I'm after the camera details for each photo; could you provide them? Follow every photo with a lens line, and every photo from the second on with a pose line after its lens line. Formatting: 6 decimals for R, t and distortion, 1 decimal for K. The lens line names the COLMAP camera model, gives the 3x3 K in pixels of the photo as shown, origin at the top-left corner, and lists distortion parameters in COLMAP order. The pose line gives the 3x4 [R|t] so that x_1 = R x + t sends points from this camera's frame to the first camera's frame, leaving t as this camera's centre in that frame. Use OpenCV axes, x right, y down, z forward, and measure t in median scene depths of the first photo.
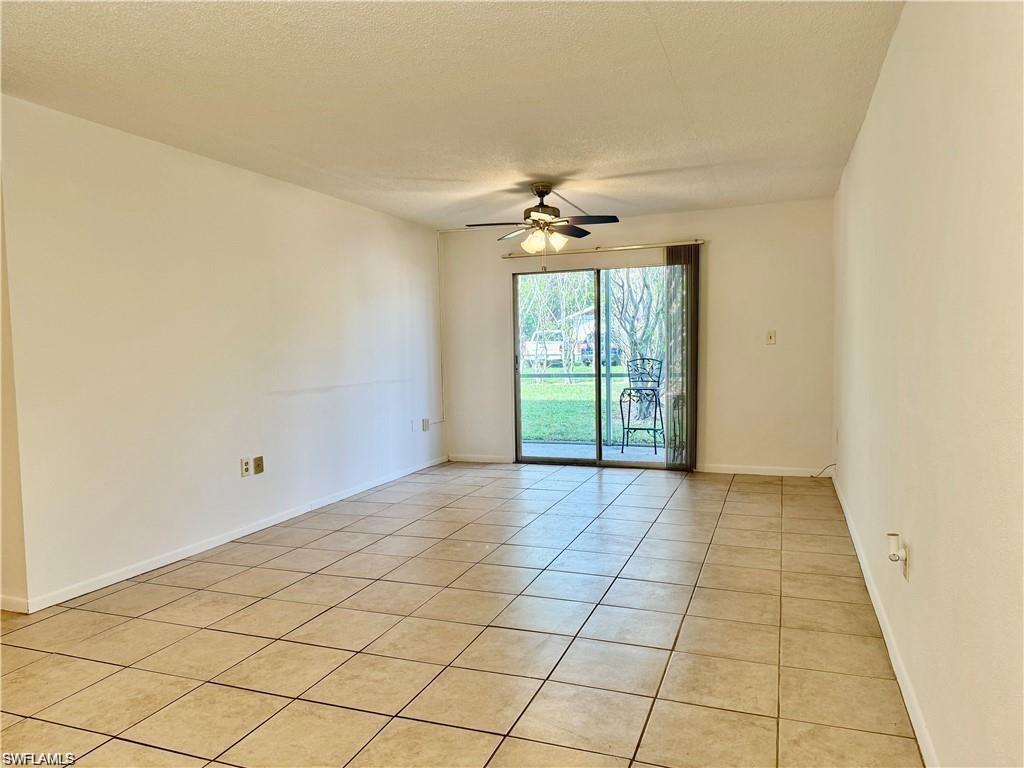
lens RADIAL K [[709.8, 0, 512.0], [0, 709.8, 384.0], [0, 0, 1]] dist [0.115733, -0.134056]
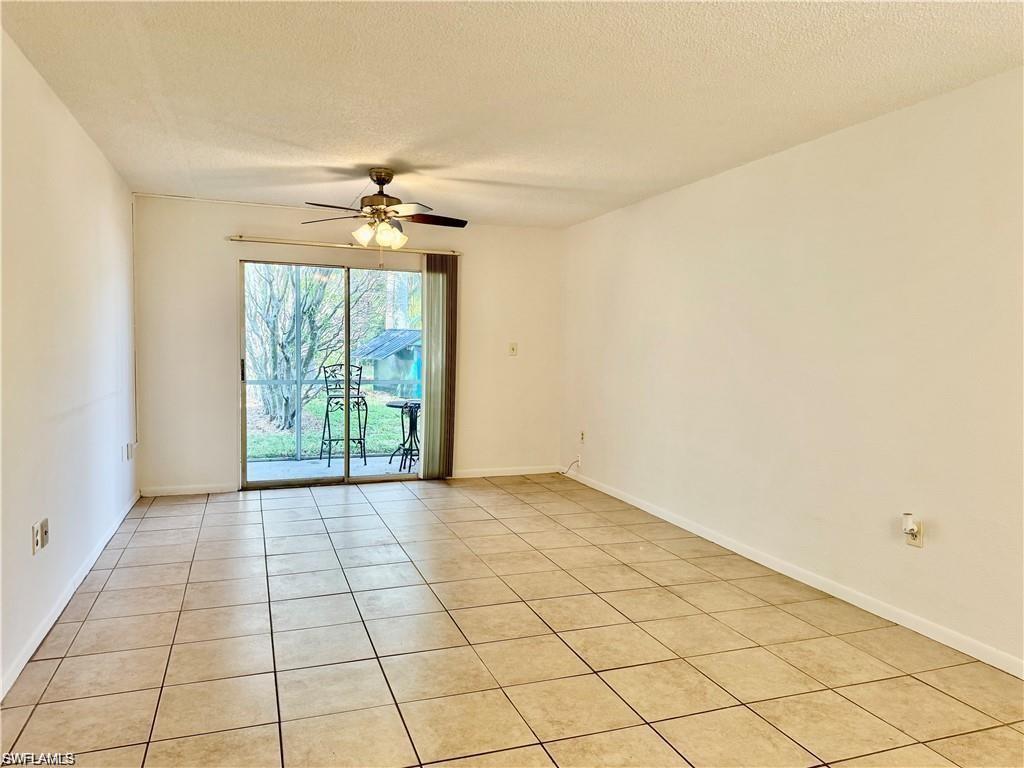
lens RADIAL K [[708.8, 0, 509.1], [0, 708.8, 382.0], [0, 0, 1]] dist [0.176063, -0.265046]
pose [[0.756956, -0.002009, 0.653462, -0.419927], [0.004334, 0.999989, -0.001946, -0.015566], [-0.653451, 0.004305, 0.756957, 0.224444]]
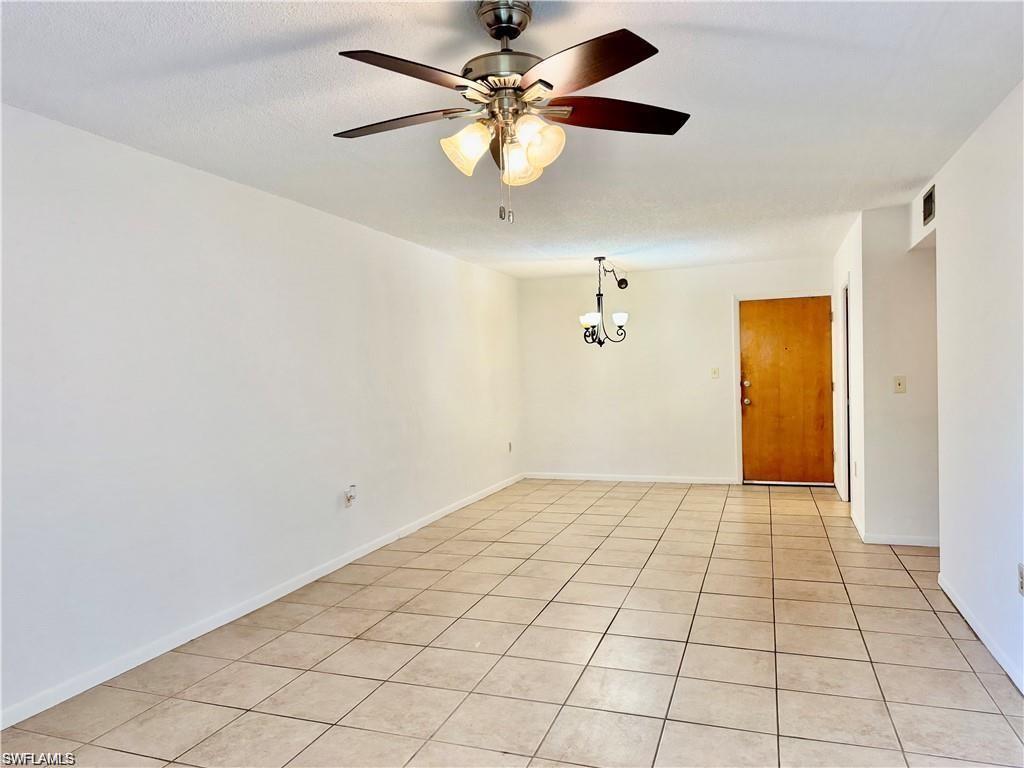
lens RADIAL K [[709.8, 0, 512.0], [0, 709.8, 384.0], [0, 0, 1]] dist [0.115733, -0.134056]
pose [[-0.998708, 0.045234, -0.023165, 0.055241], [0.043281, 0.995949, 0.078816, -0.100435], [0.026637, 0.077712, -0.996620, 1.408222]]
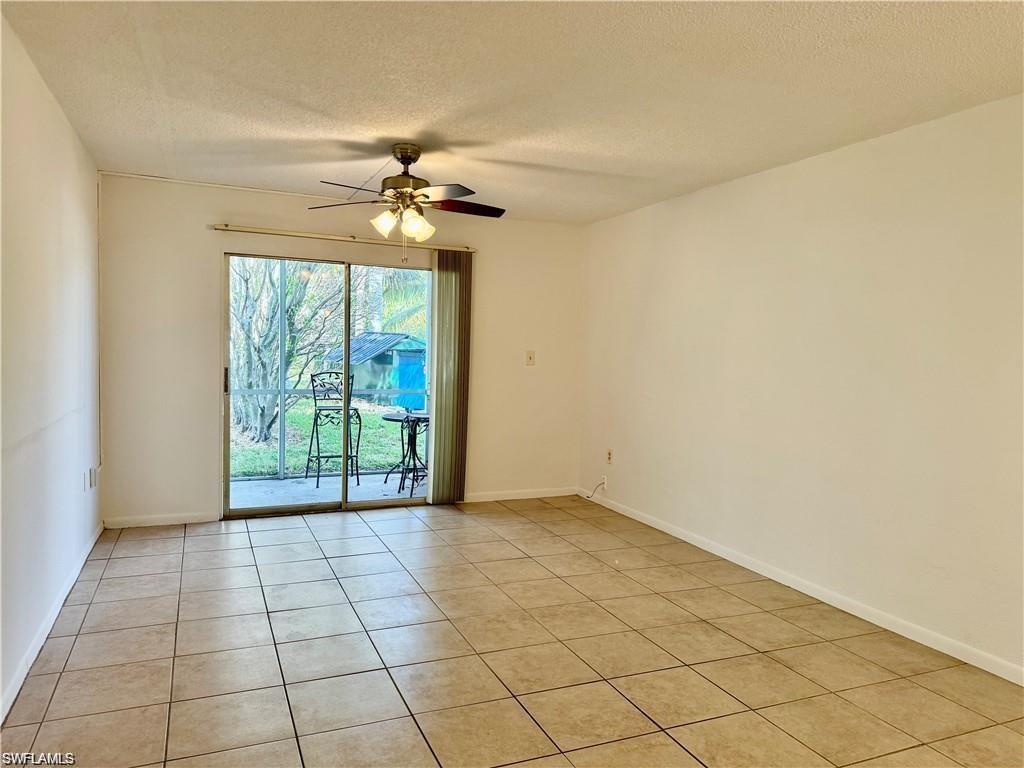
lens RADIAL K [[709.8, 0, 512.0], [0, 709.8, 384.0], [0, 0, 1]] dist [0.115733, -0.134056]
pose [[0.717340, 0.004632, 0.696708, -0.397456], [-0.002810, 0.999989, -0.003755, -0.030650], [-0.696718, 0.000736, 0.717345, 0.388128]]
